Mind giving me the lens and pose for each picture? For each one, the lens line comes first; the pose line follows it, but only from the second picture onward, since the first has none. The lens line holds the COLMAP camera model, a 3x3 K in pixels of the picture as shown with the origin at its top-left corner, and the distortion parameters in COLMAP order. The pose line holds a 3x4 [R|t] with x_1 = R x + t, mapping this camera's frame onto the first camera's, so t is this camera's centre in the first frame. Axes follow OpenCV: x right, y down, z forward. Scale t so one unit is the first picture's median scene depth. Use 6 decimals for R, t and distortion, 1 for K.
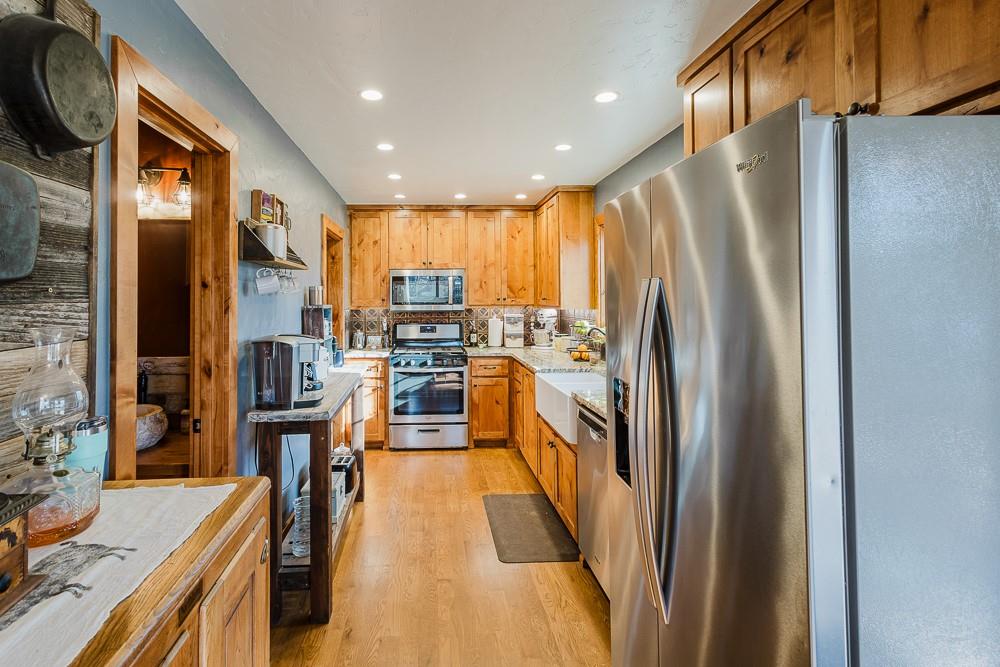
lens RADIAL K [[470.6, 0, 439.2], [0, 470.6, 262.9], [0, 0, 1]] dist [0.002383, 0.000351]
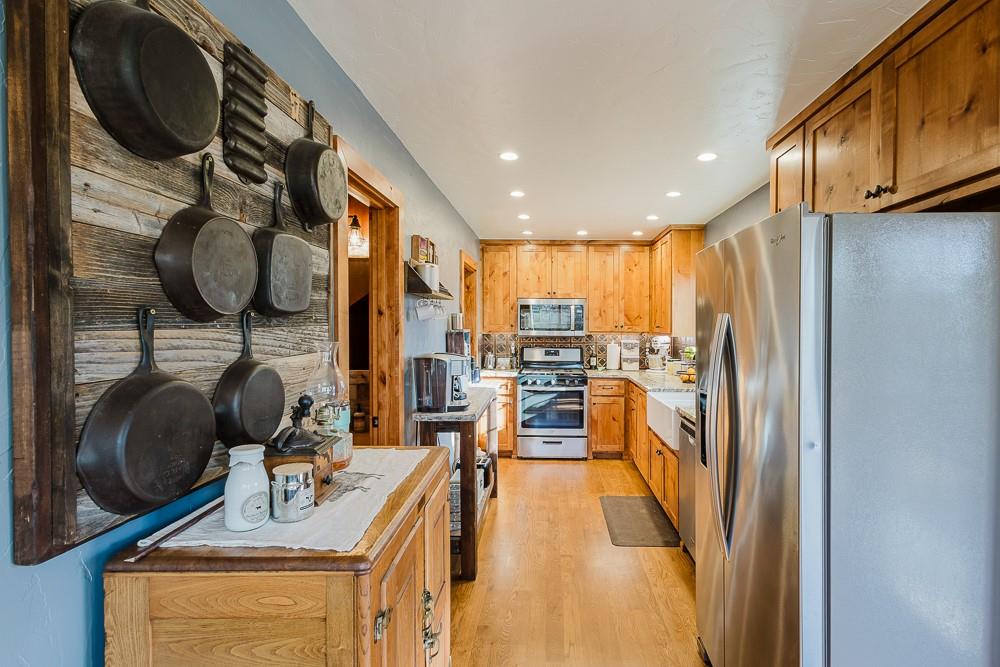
lens RADIAL K [[455.8, 0, 527.5], [0, 455.8, 287.2], [0, 0, 1]] dist [0.001287, 0.000105]
pose [[0.997280, 0.007988, -0.073275, -0.006607], [-0.008410, 0.999950, -0.005457, -0.012284], [0.073228, 0.006059, 0.997297, -0.137224]]
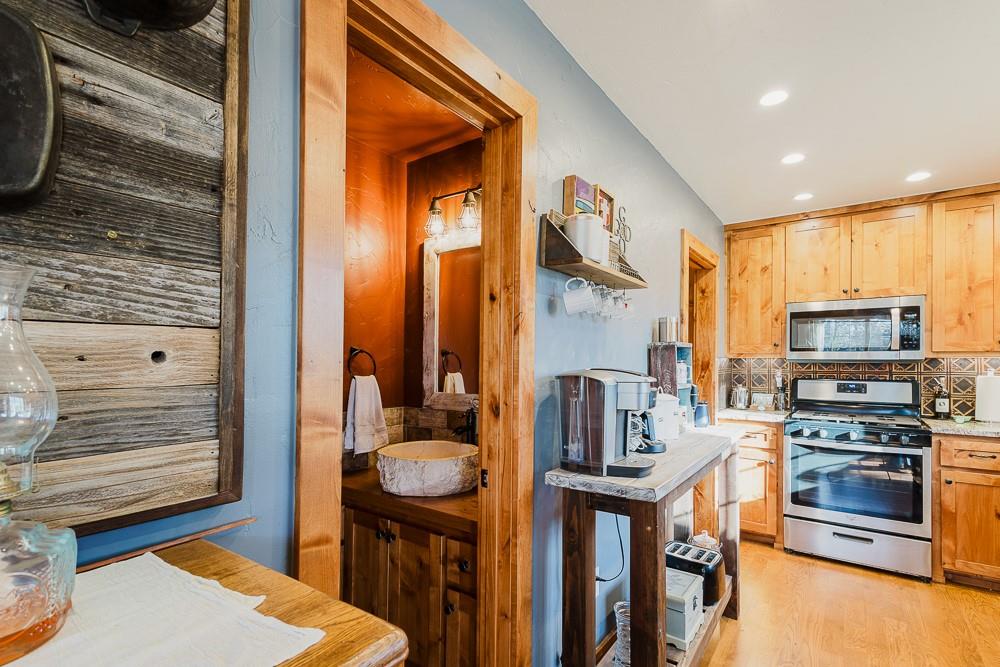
lens RADIAL K [[490.5, 0, 501.1], [0, 490.5, 354.4], [0, 0, 1]] dist [0.009706, -0.000821]
pose [[0.801992, 0.008279, -0.597277, -0.008746], [0.034022, 0.997648, 0.059512, 0.061574], [0.596365, -0.068048, 0.799824, 0.246333]]
